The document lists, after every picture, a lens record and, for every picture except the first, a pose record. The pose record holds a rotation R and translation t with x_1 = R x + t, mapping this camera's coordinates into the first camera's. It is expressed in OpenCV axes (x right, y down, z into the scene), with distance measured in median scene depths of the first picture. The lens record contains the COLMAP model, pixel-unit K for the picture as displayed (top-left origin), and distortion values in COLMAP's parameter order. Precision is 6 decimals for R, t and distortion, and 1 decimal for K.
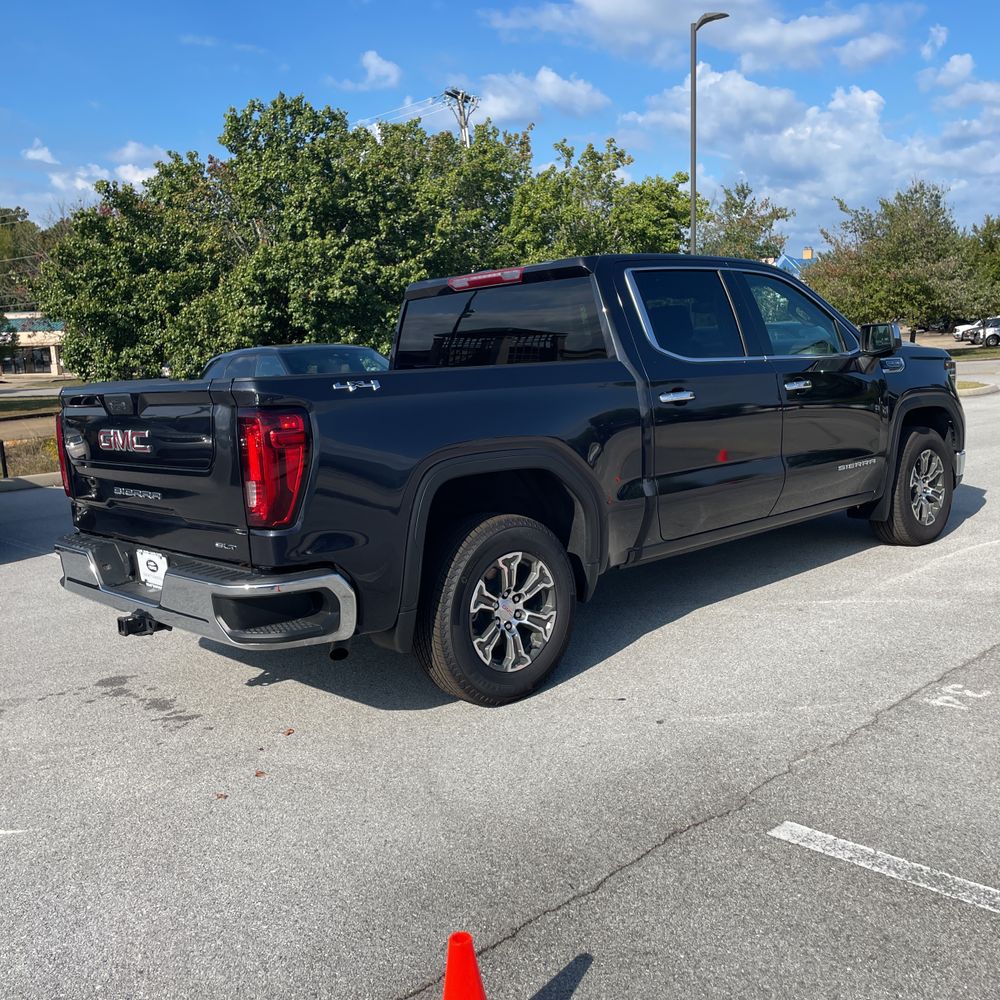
lens RADIAL K [[1037.5, 0, 498.2], [0, 1037.5, 508.5], [0, 0, 1]] dist [0.032942, 0.000000]
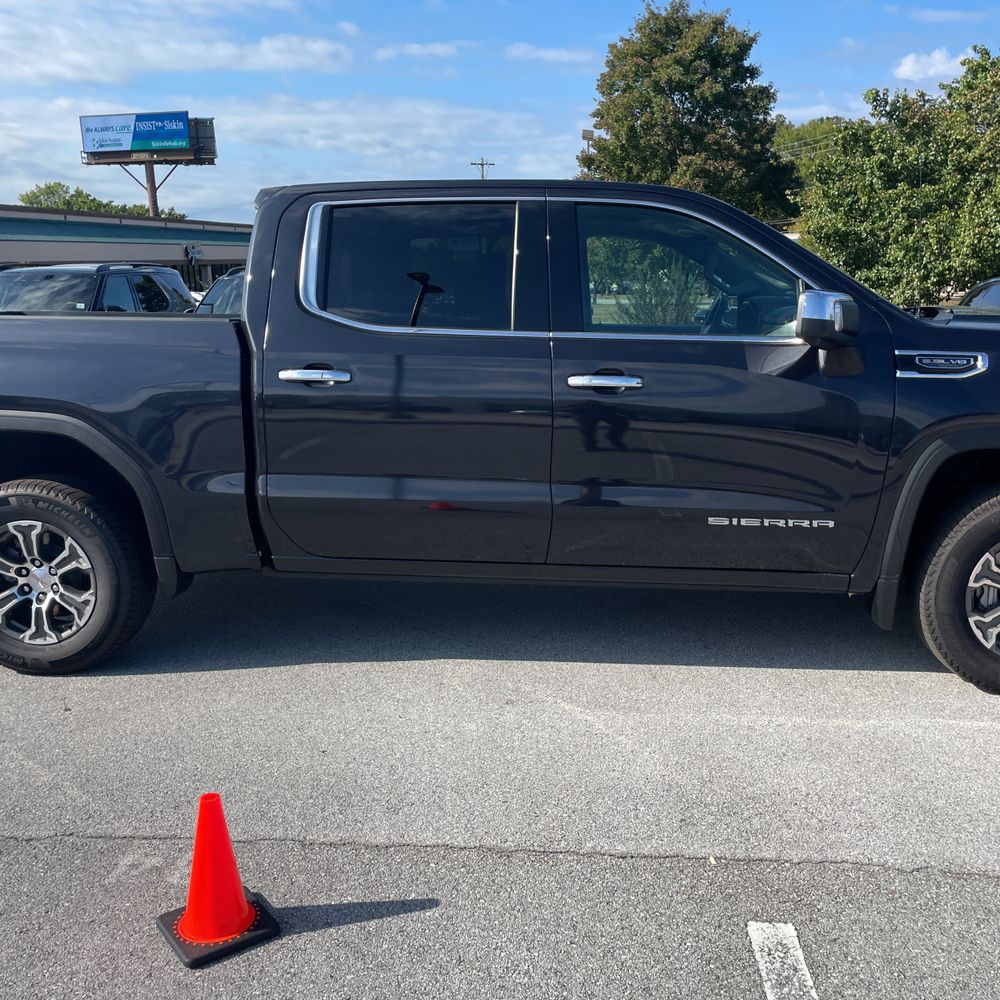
lens RADIAL K [[1037.5, 0, 486.0], [0, 1037.5, 517.3], [0, 0, 1]] dist [0.032942, 0.000000]
pose [[0.652810, 0.204447, -0.729411, 0.163294], [-0.140819, 0.978860, 0.148335, -0.026715], [0.744318, 0.005880, 0.667800, 0.114024]]
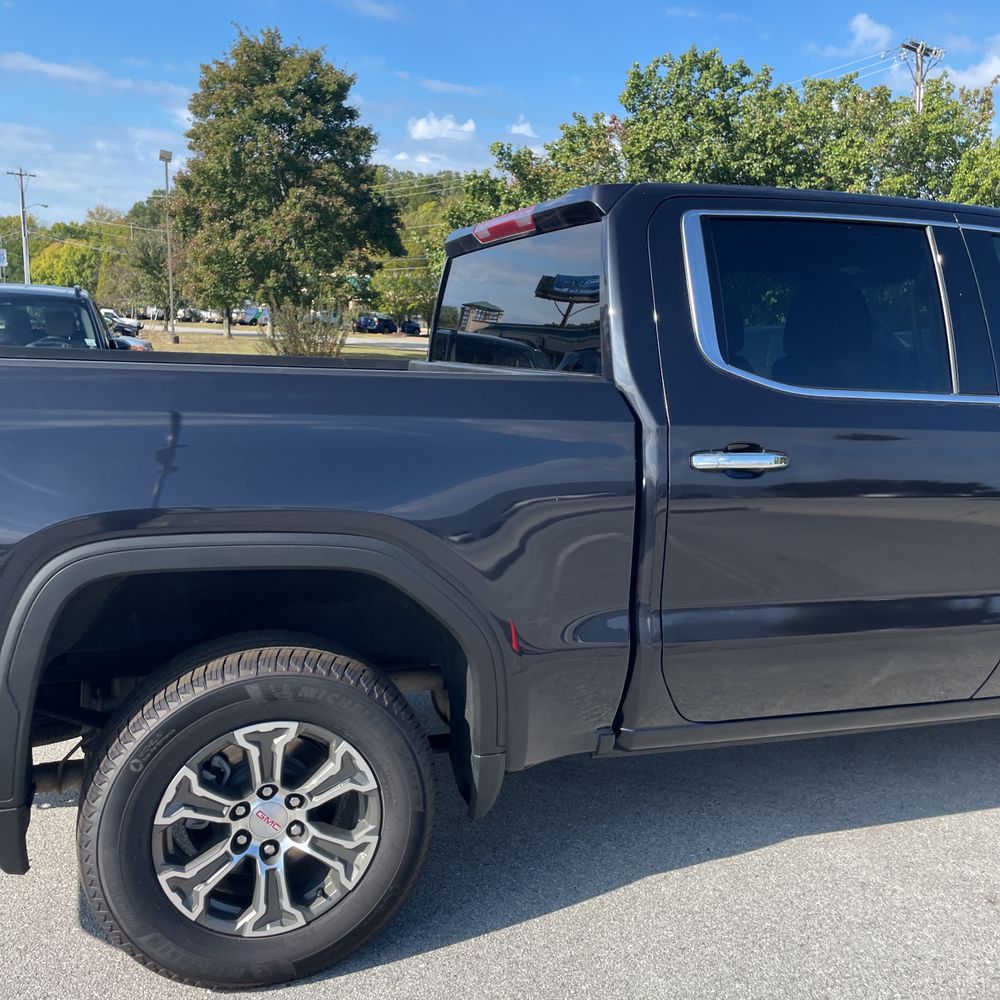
lens RADIAL K [[1037.5, 0, 484.9], [0, 1037.5, 495.2], [0, 0, 1]] dist [0.032942, 0.000000]
pose [[0.906902, 0.140006, -0.397401, 0.051962], [-0.135549, 0.989985, 0.039442, -0.018296], [0.398943, 0.018097, 0.916797, 0.092757]]
